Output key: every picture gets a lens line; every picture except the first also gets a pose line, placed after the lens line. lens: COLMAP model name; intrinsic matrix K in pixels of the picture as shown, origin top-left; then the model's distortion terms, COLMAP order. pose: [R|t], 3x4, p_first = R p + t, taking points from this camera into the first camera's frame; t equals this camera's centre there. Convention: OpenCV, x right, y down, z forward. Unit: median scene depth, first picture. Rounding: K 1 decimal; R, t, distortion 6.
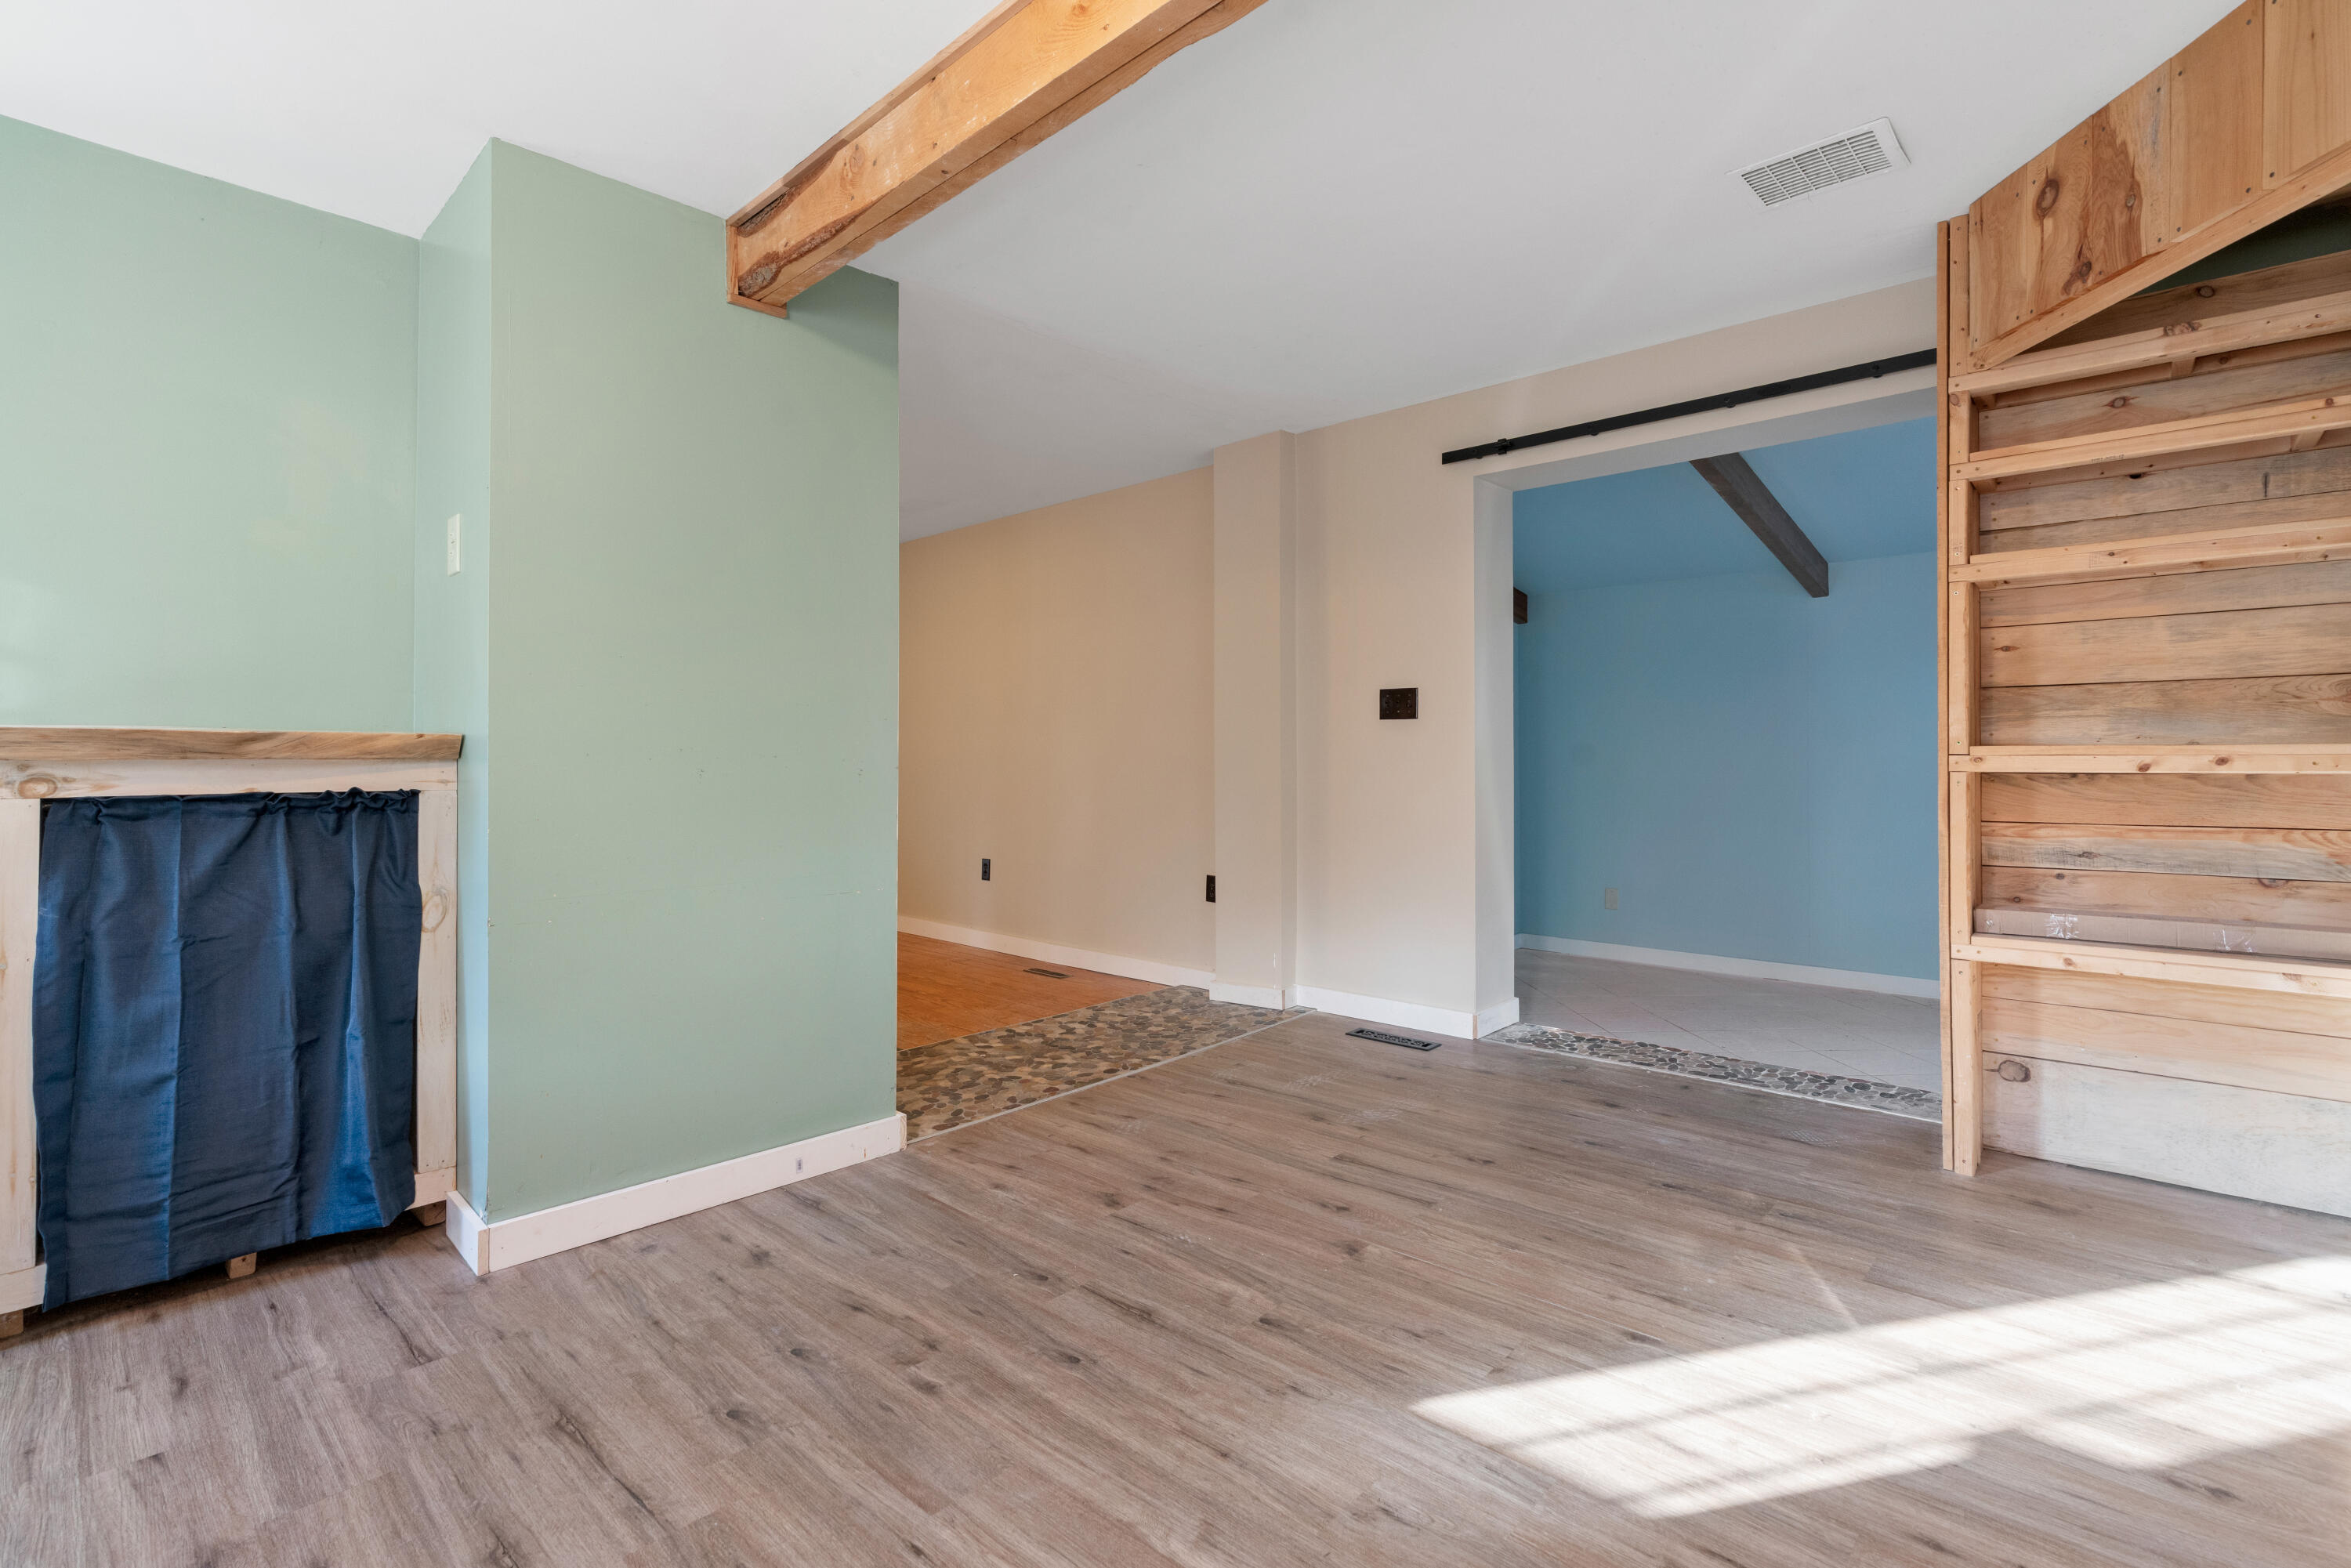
lens RADIAL K [[1066.8, 0, 1178.1], [0, 1066.8, 764.6], [0, 0, 1]] dist [-0.011484, 0.003565]
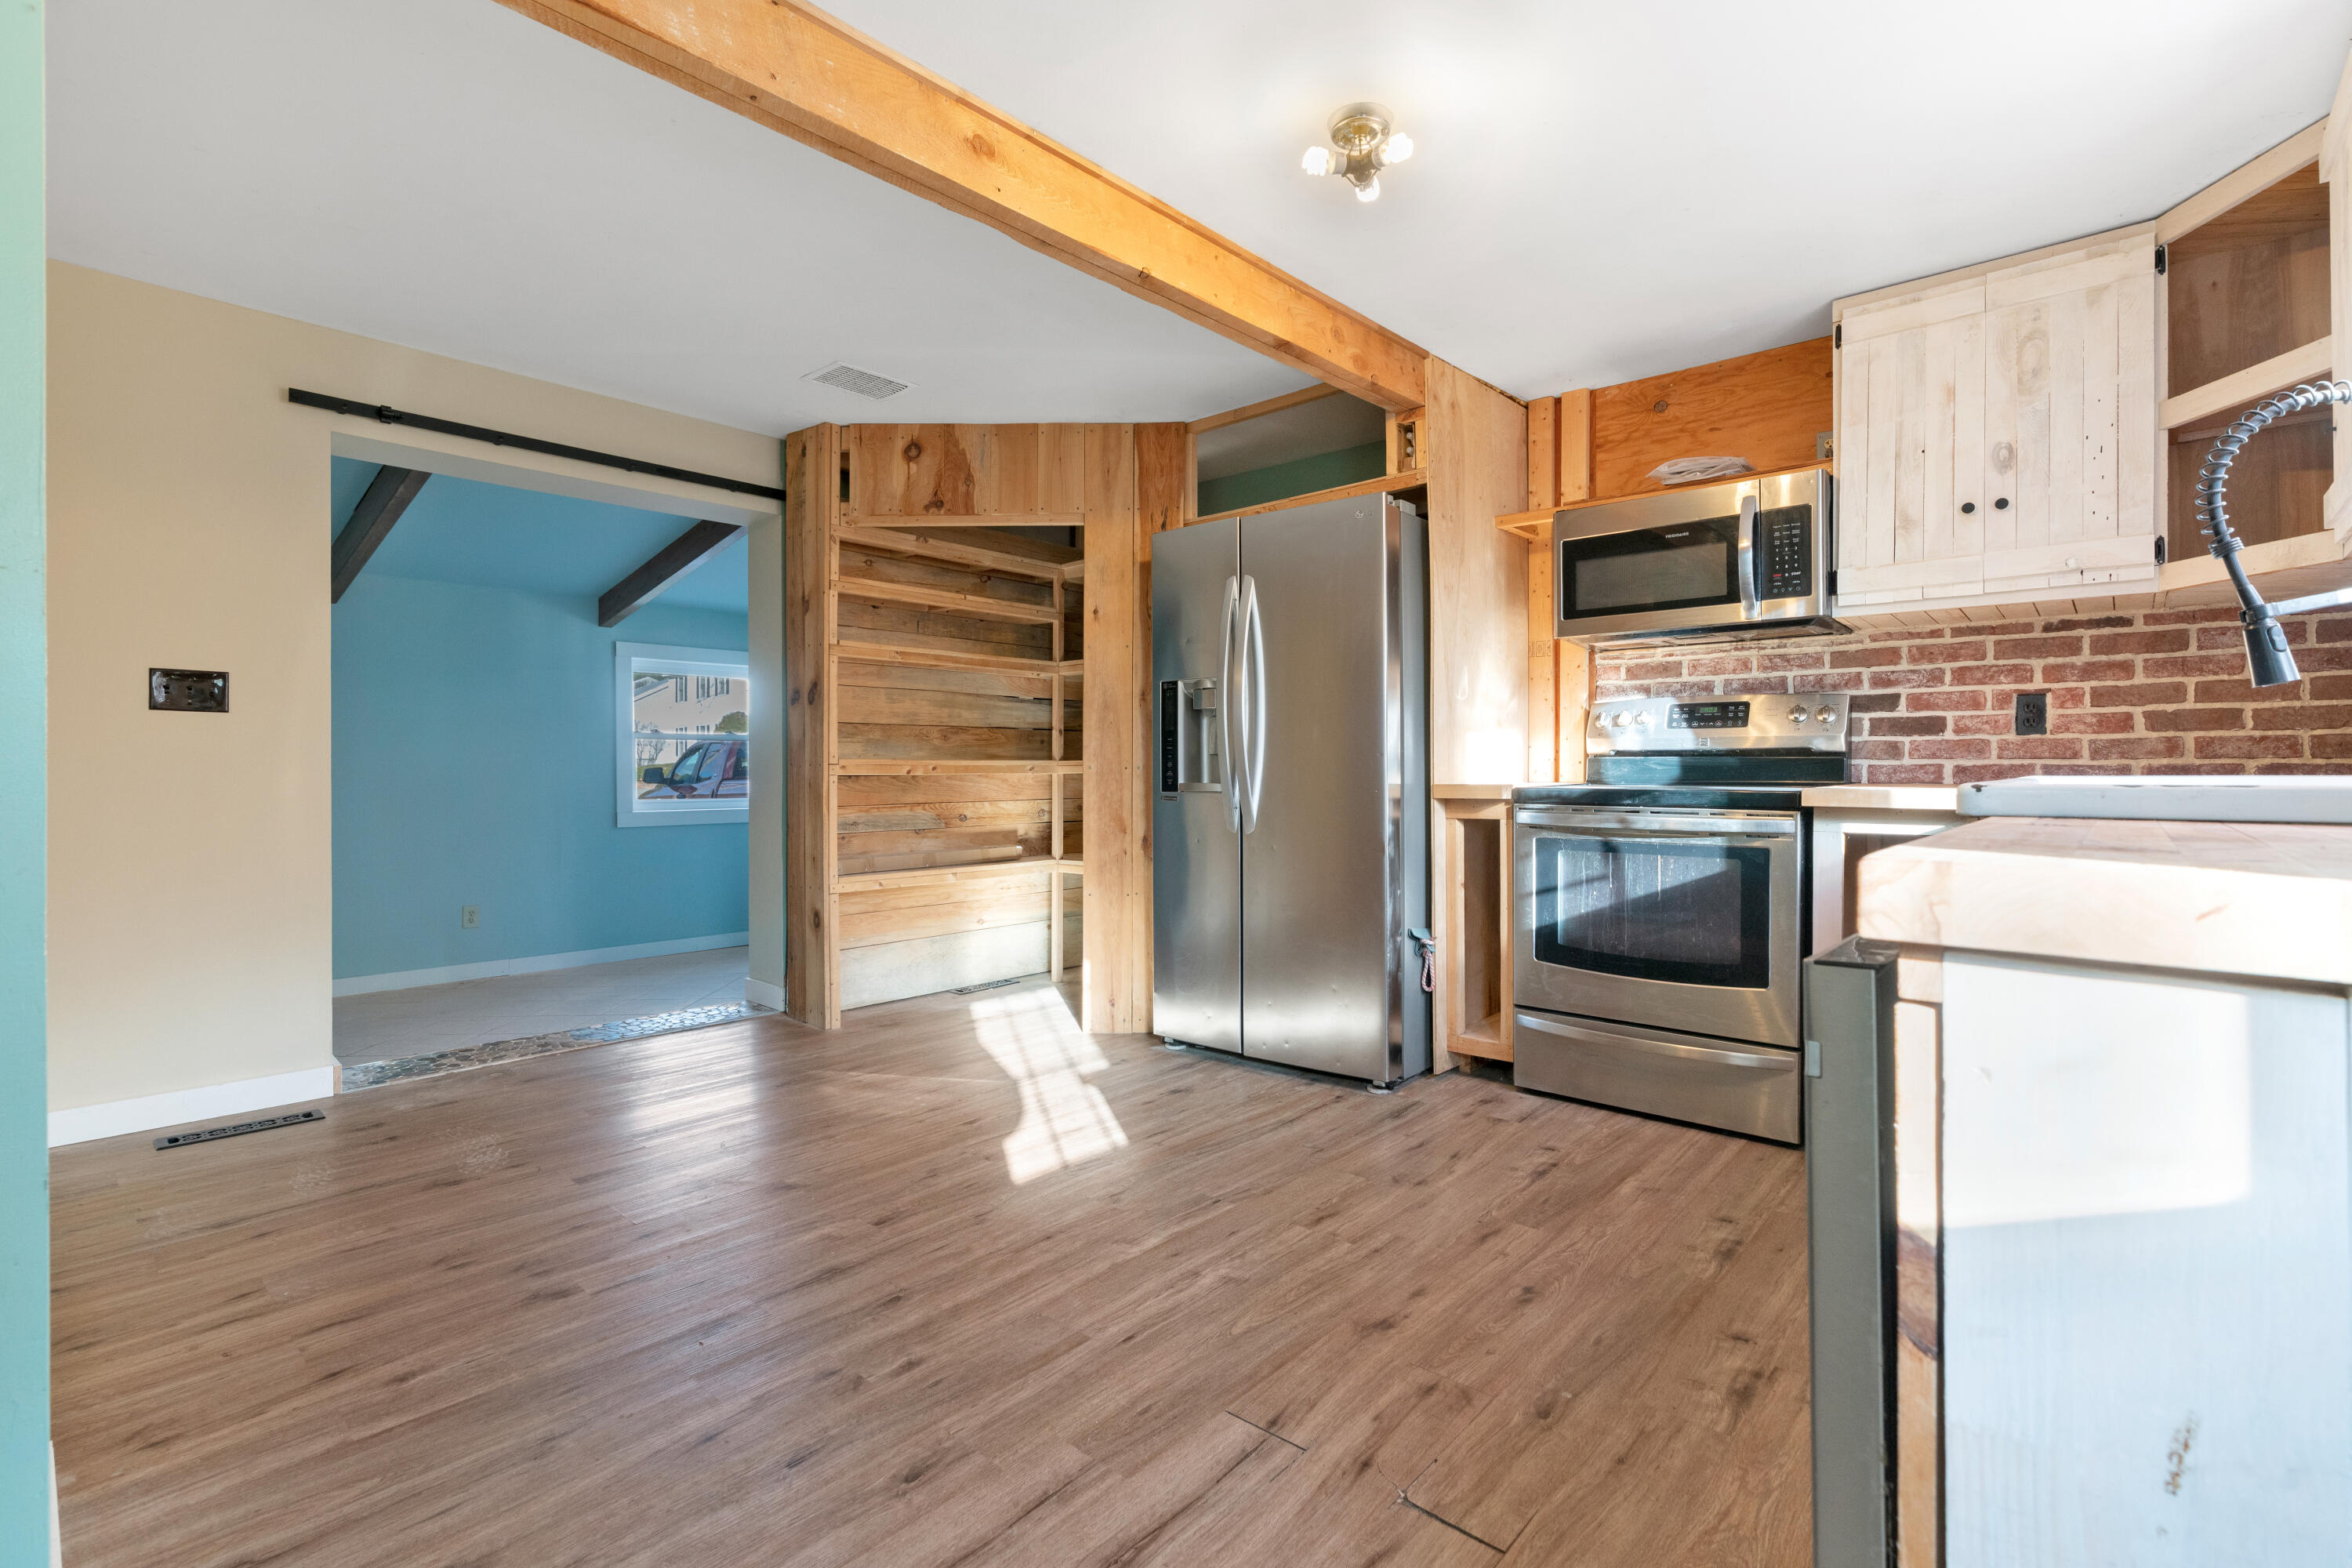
lens RADIAL K [[1067.3, 0, 1177.4], [0, 1067.3, 781.4], [0, 0, 1]] dist [-0.011484, 0.003565]
pose [[-0.009292, -0.007222, 0.999931, -1.018880], [0.004346, 0.999964, 0.007263, 0.008345], [-0.999947, 0.004413, -0.009260, 0.598199]]
